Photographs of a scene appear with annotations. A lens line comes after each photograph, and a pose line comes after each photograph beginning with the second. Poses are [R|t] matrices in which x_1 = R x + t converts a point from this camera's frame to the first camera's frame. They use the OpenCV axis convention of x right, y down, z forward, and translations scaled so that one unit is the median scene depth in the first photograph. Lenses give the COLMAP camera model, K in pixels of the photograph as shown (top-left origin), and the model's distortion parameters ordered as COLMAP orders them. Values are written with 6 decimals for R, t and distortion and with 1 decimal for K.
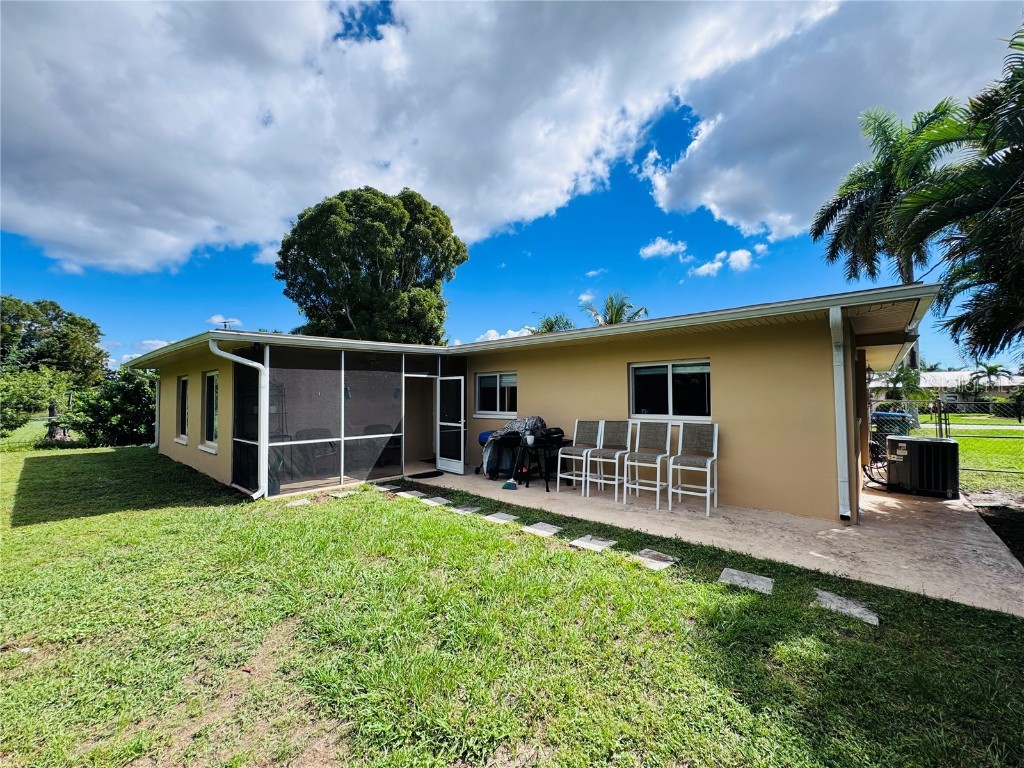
lens RADIAL K [[406.6, 0, 514.5], [0, 406.6, 383.5], [0, 0, 1]] dist [-0.003331, 0.000046]
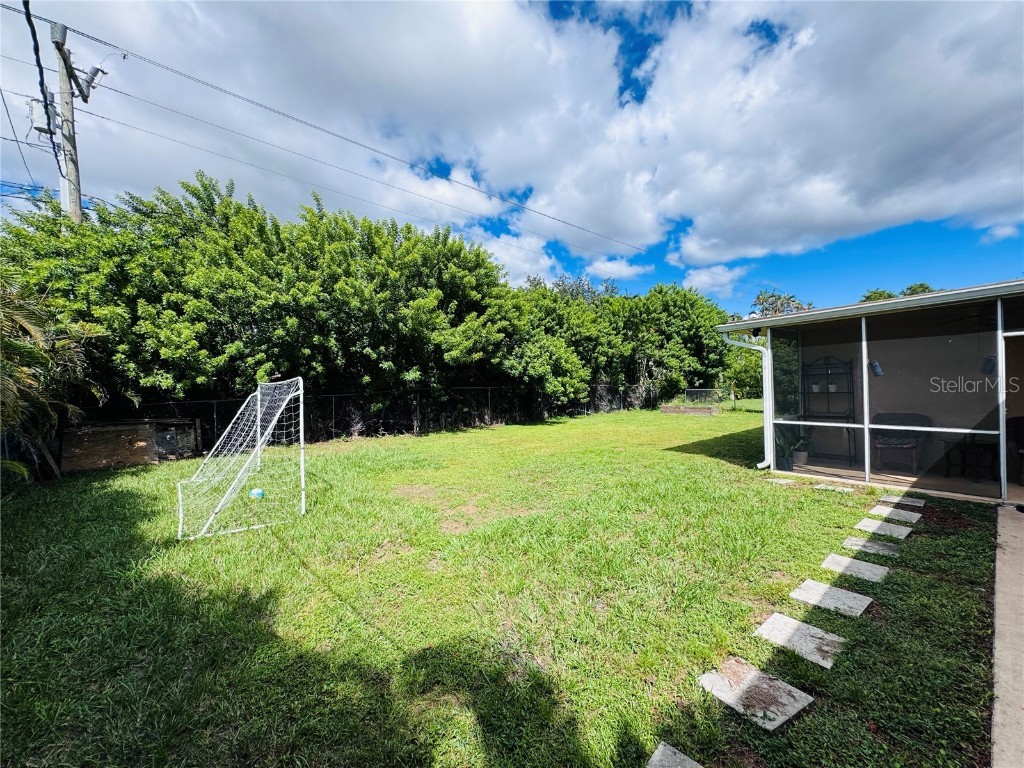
lens RADIAL K [[406.6, 0, 515.7], [0, 406.6, 386.1], [0, 0, 1]] dist [-0.003331, 0.000046]
pose [[-0.143506, 0.014597, -0.989542, 0.625038], [0.057852, 0.998305, 0.006337, 0.014718], [0.987957, -0.056338, -0.144107, 0.557966]]
